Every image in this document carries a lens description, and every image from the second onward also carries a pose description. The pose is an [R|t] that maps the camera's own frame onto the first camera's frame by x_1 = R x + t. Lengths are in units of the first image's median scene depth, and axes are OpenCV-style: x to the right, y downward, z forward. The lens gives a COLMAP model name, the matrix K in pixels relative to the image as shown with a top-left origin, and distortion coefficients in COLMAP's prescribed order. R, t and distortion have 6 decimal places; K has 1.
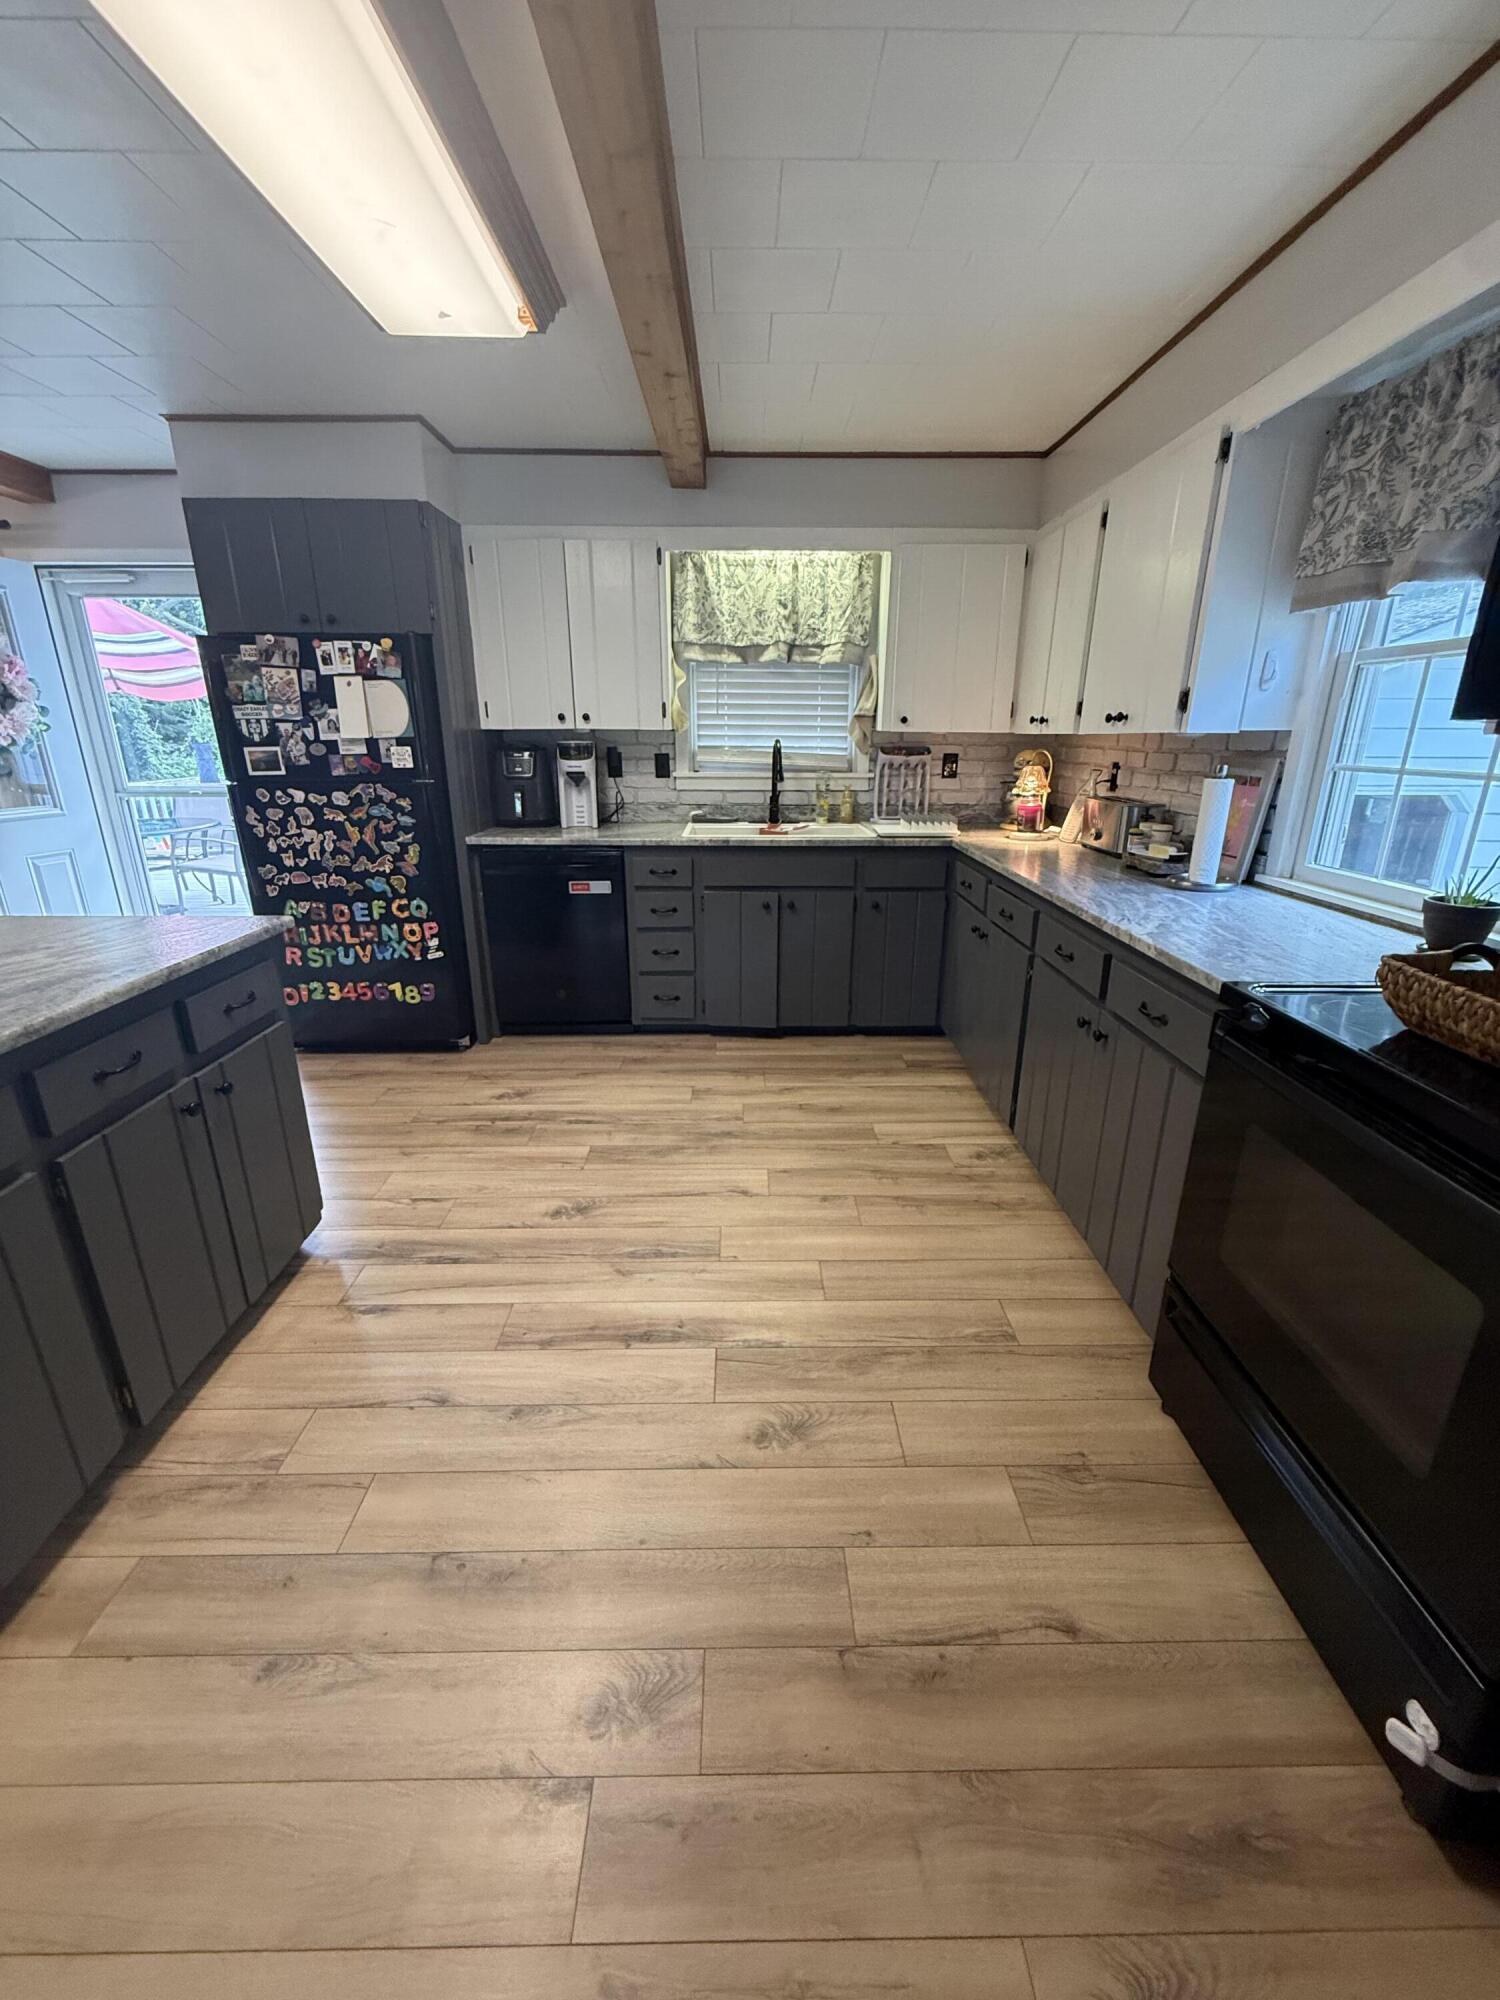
lens RADIAL K [[796.4, 0, 752.7], [0, 796.4, 998.6], [0, 0, 1]] dist [0.001184, -0.000042]
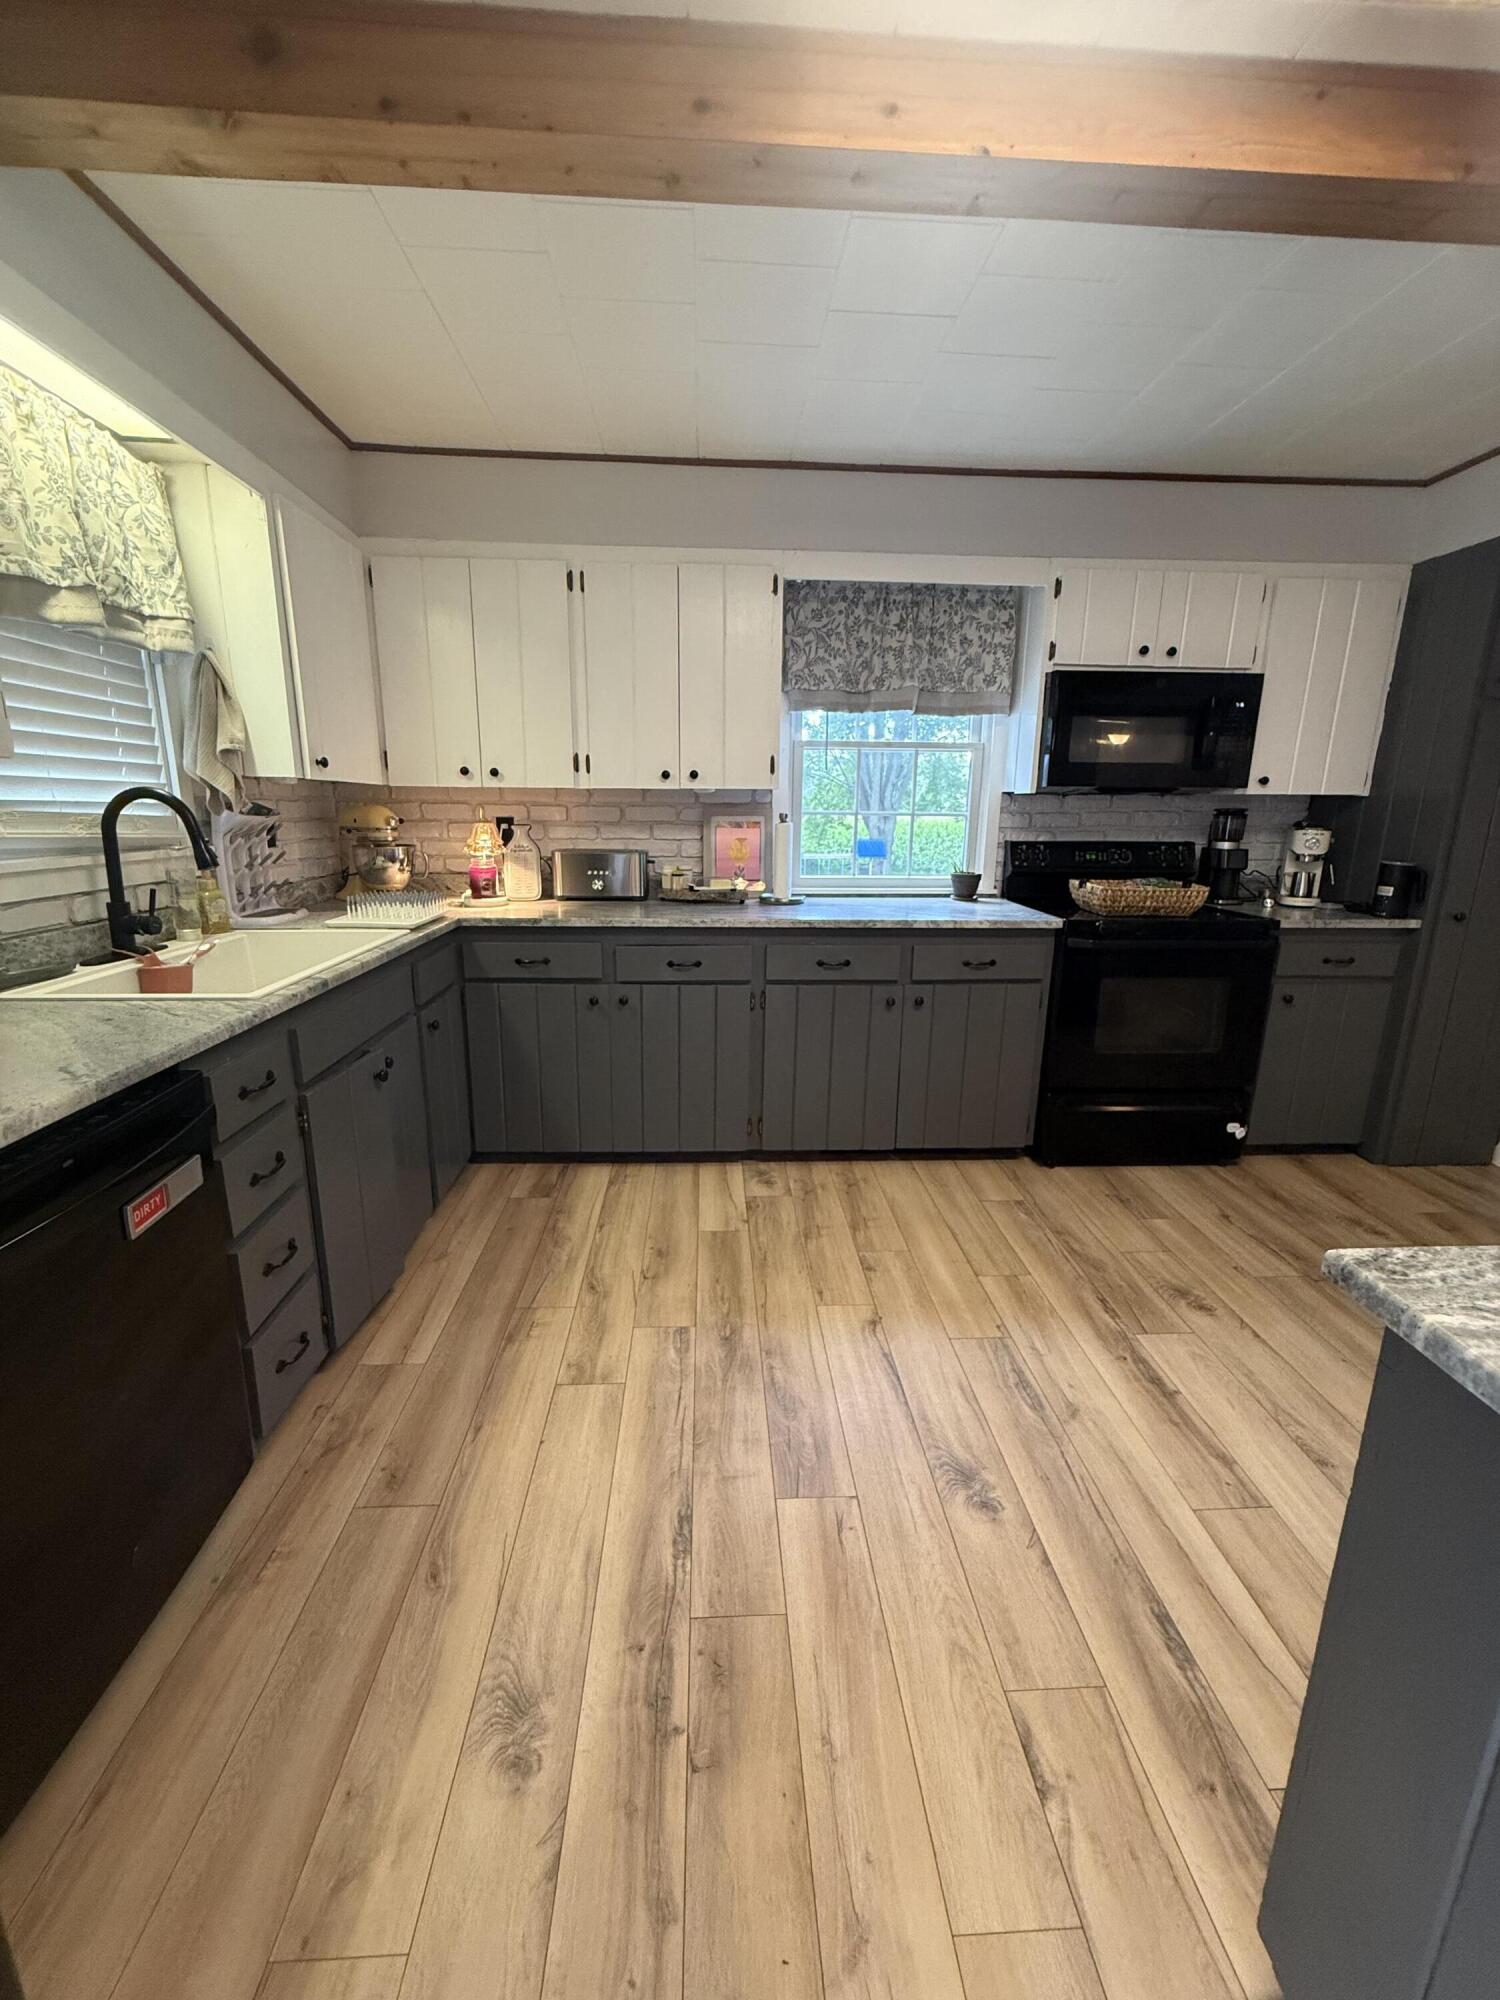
lens RADIAL K [[796.4, 0, 746.6], [0, 796.4, 997.6], [0, 0, 1]] dist [0.001184, -0.000042]
pose [[-0.034635, -0.239212, 0.970349, -0.657787], [0.306792, 0.921508, 0.238122, -0.277800], [-0.951146, 0.305943, 0.041472, 0.884214]]
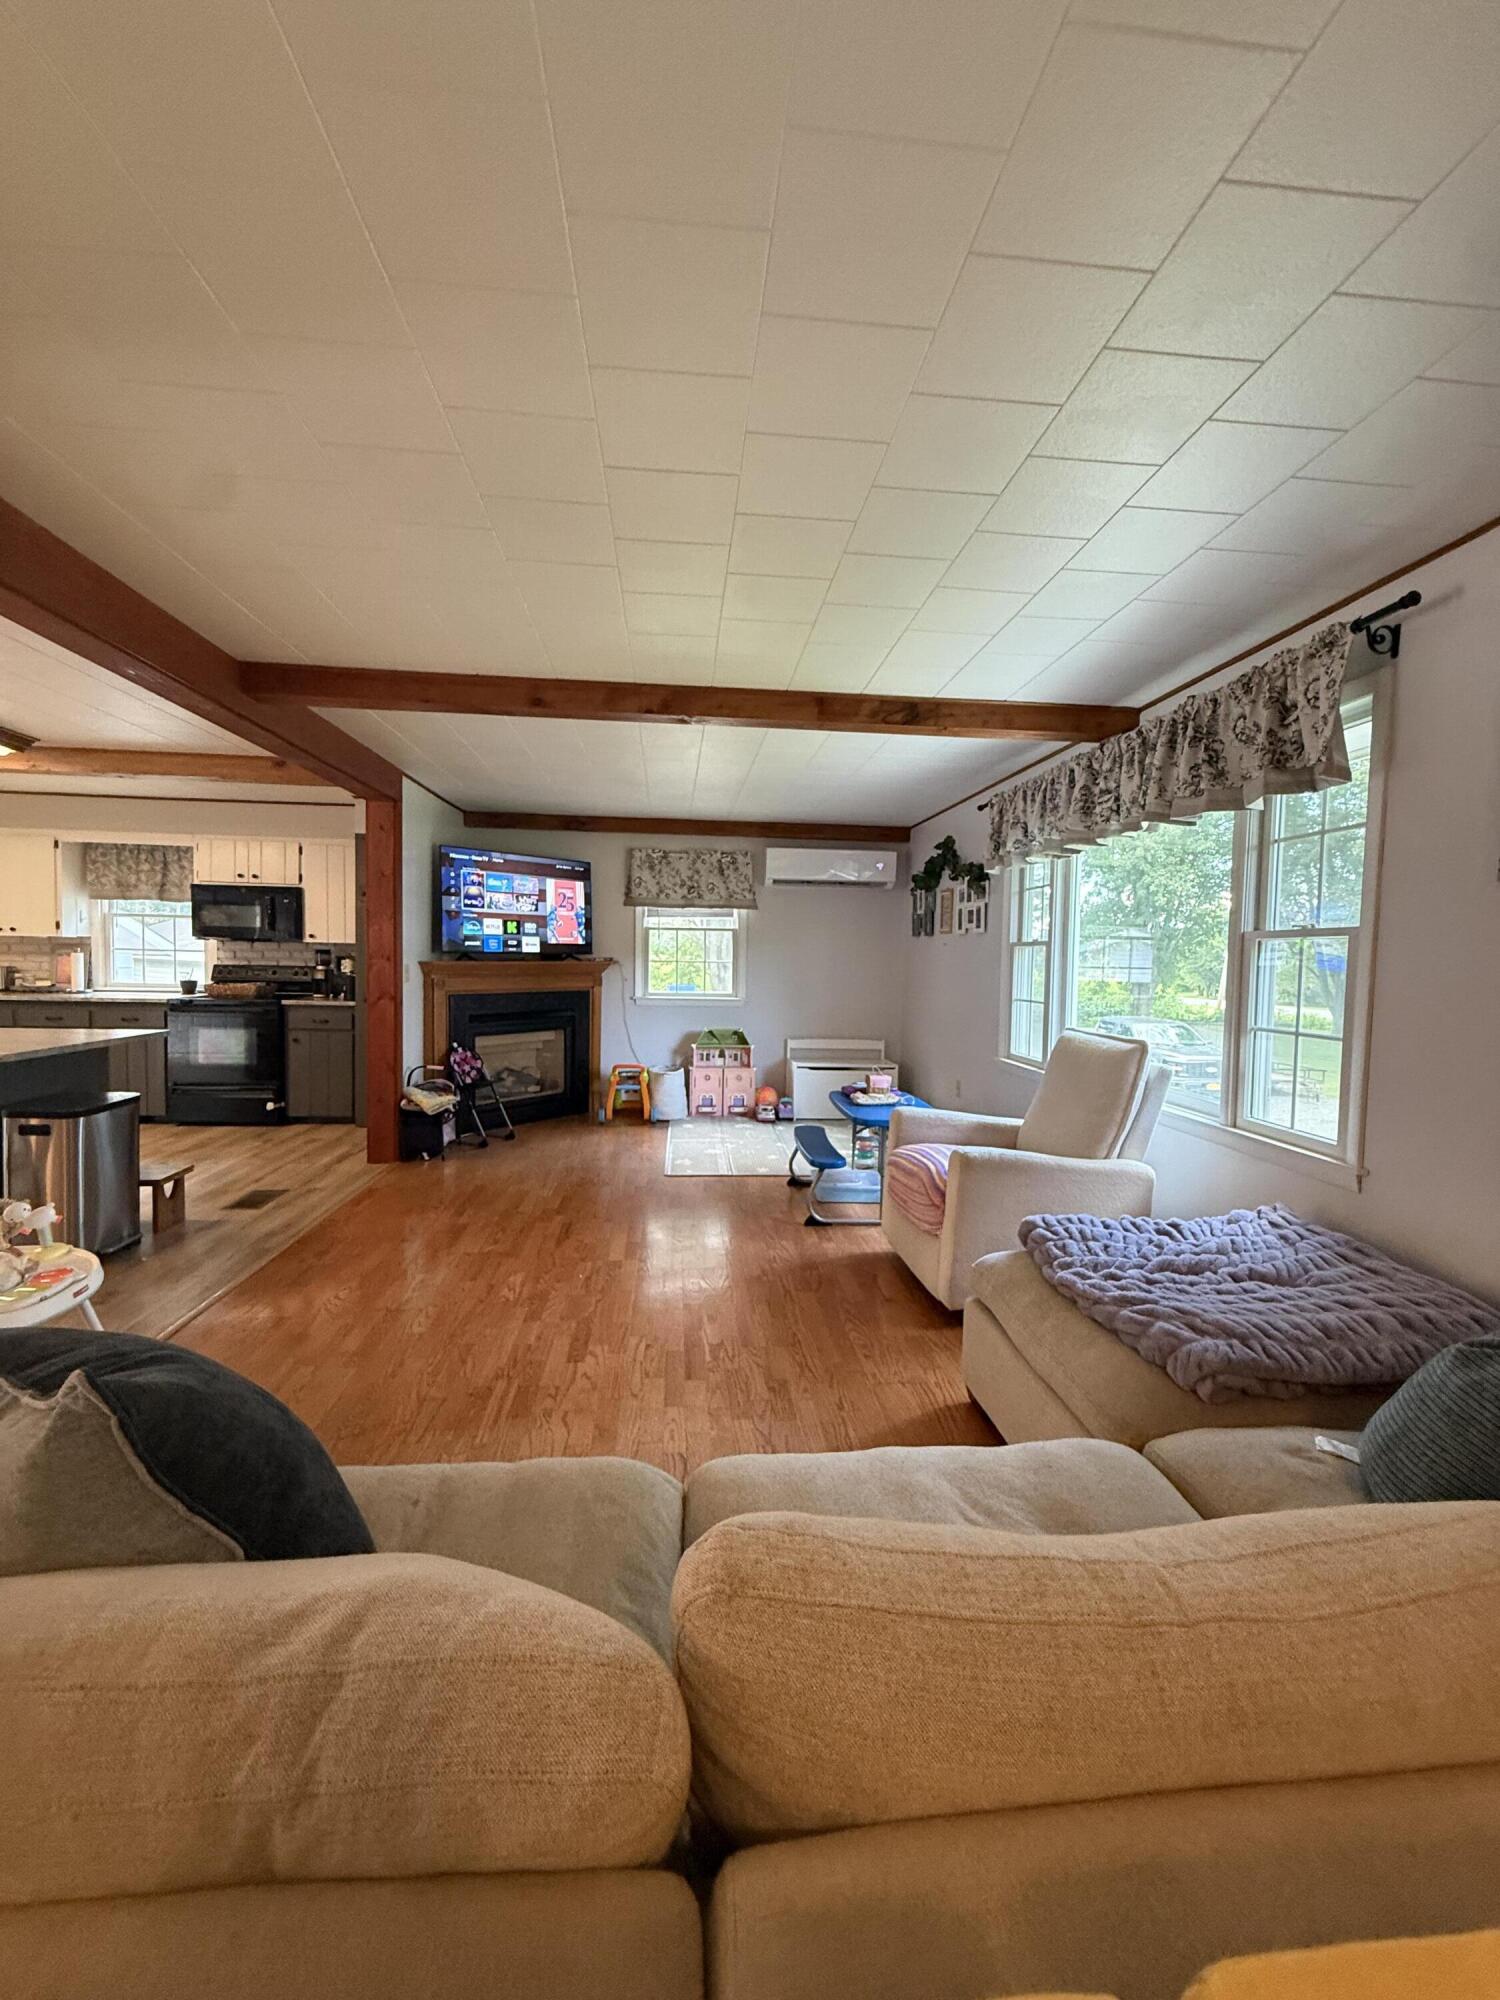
lens RADIAL K [[796.4, 0, 748.1], [0, 796.4, 999.2], [0, 0, 1]] dist [0.001184, -0.000042]
pose [[-0.078027, -0.056156, 0.995368, -1.865287], [0.291171, 0.953597, 0.076624, 0.269454], [-0.953484, 0.295802, -0.058055, -0.791905]]
